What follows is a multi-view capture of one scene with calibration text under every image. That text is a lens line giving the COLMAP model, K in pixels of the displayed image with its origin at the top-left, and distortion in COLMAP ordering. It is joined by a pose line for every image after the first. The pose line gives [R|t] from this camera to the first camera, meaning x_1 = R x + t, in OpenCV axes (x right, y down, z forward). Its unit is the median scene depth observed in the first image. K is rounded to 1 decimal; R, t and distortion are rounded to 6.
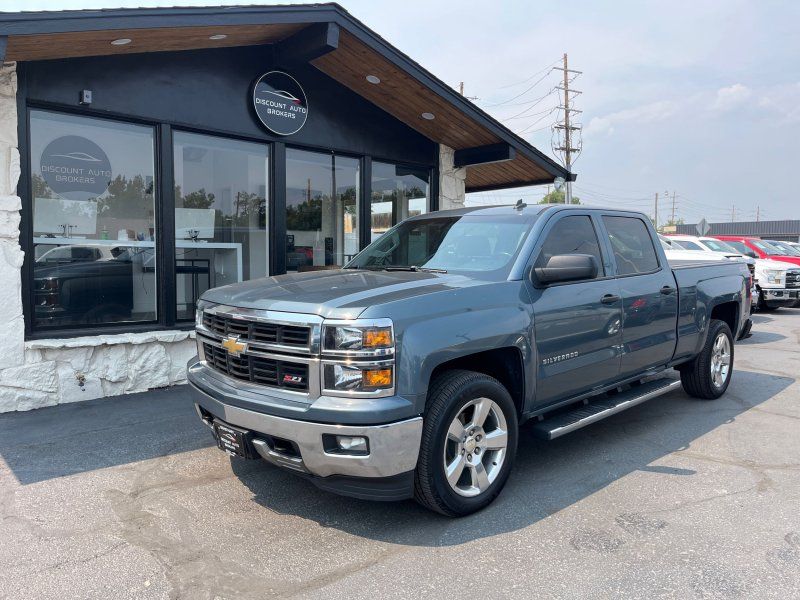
lens RADIAL K [[598.4, 0, 400.9], [0, 598.4, 300.5], [0, 0, 1]] dist [0.041811, -0.078701]
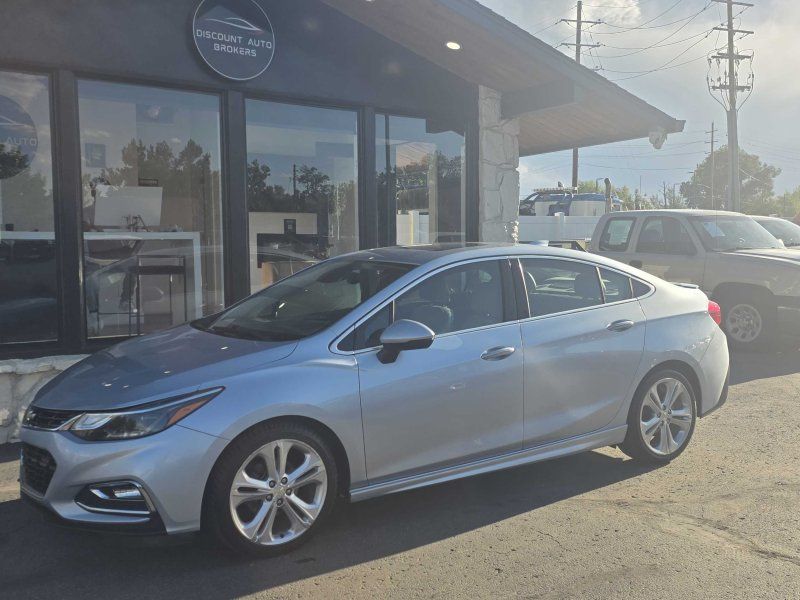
lens RADIAL K [[801.5, 0, 401.5], [0, 801.5, 300.0], [0, 0, 1]] dist [0.064011, -0.008200]
pose [[0.992079, -0.007002, -0.125422, 0.118804], [0.006503, 0.999969, -0.004387, -0.008408], [0.125449, 0.003537, 0.992094, 0.072600]]
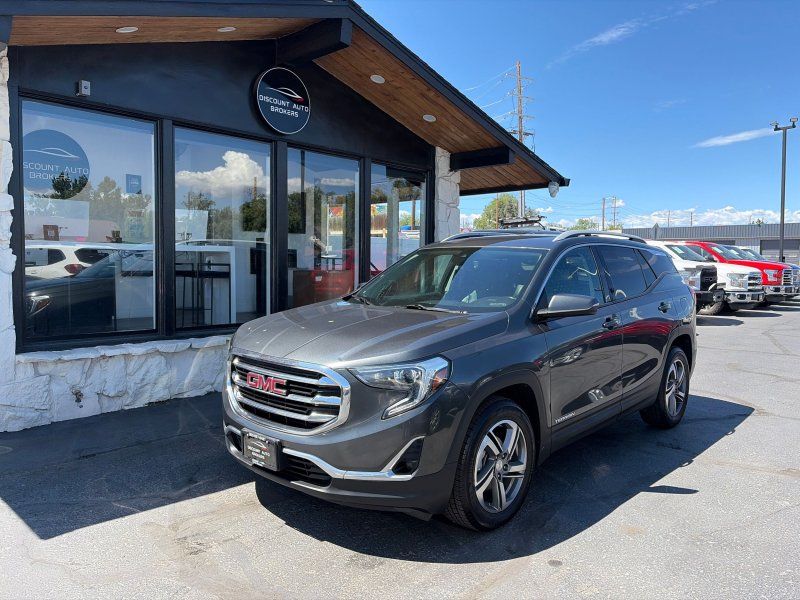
lens RADIAL K [[599.7, 0, 402.6], [0, 599.7, 294.2], [0, 0, 1]] dist [0.008893, -0.008800]
pose [[0.996510, -0.001077, 0.083466, -0.093511], [0.002191, 0.999910, -0.013257, -0.007395], [-0.083444, 0.013394, 0.996422, 0.036103]]
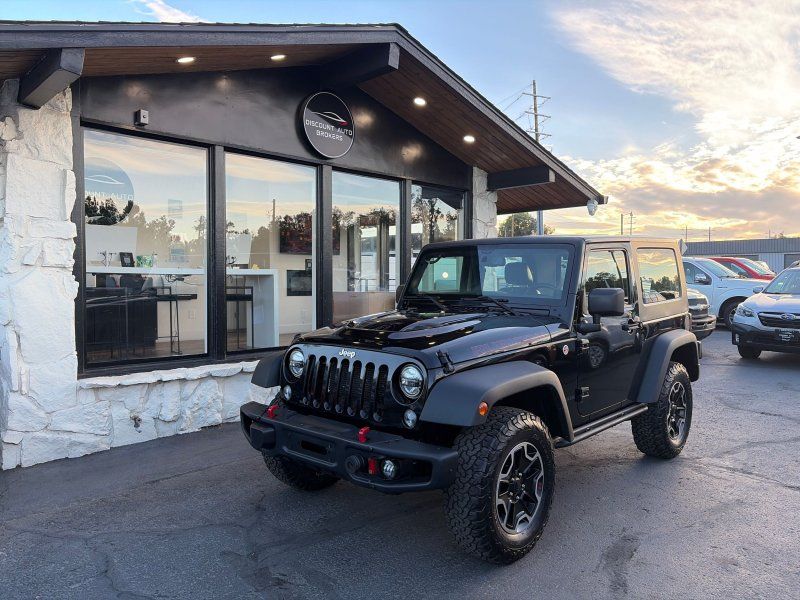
lens RADIAL K [[599.2, 0, 398.8], [0, 599.2, 296.8], [0, 0, 1]] dist [0.008289, -0.002838]
pose [[0.998636, -0.009815, 0.051290, -0.142870], [0.011892, 0.999115, -0.040336, -0.012508], [-0.050848, 0.040891, 0.997869, 0.045184]]
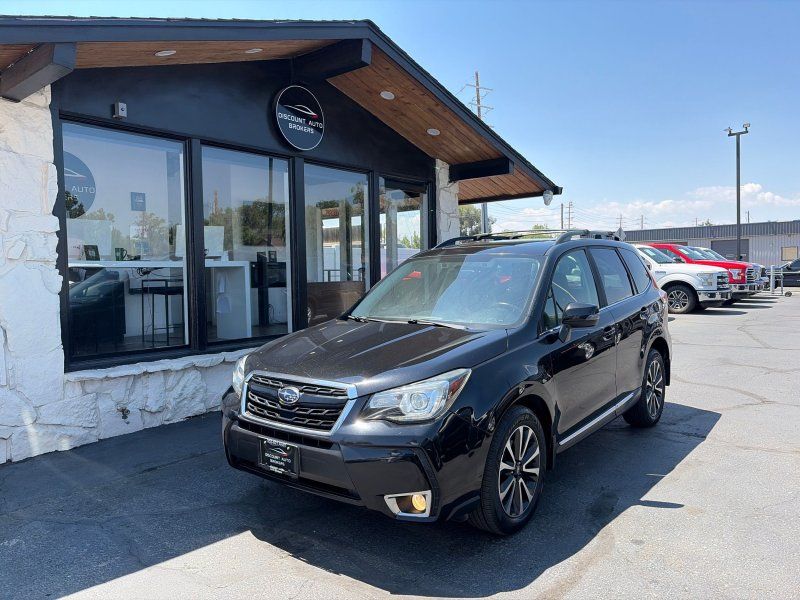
lens RADIAL K [[599.2, 0, 398.8], [0, 599.2, 296.8], [0, 0, 1]] dist [0.008289, -0.002838]
pose [[0.989528, -0.032060, 0.140738, -0.192078], [0.035746, 0.999079, -0.023741, -0.007120], [-0.139848, 0.028523, 0.989762, 0.014256]]
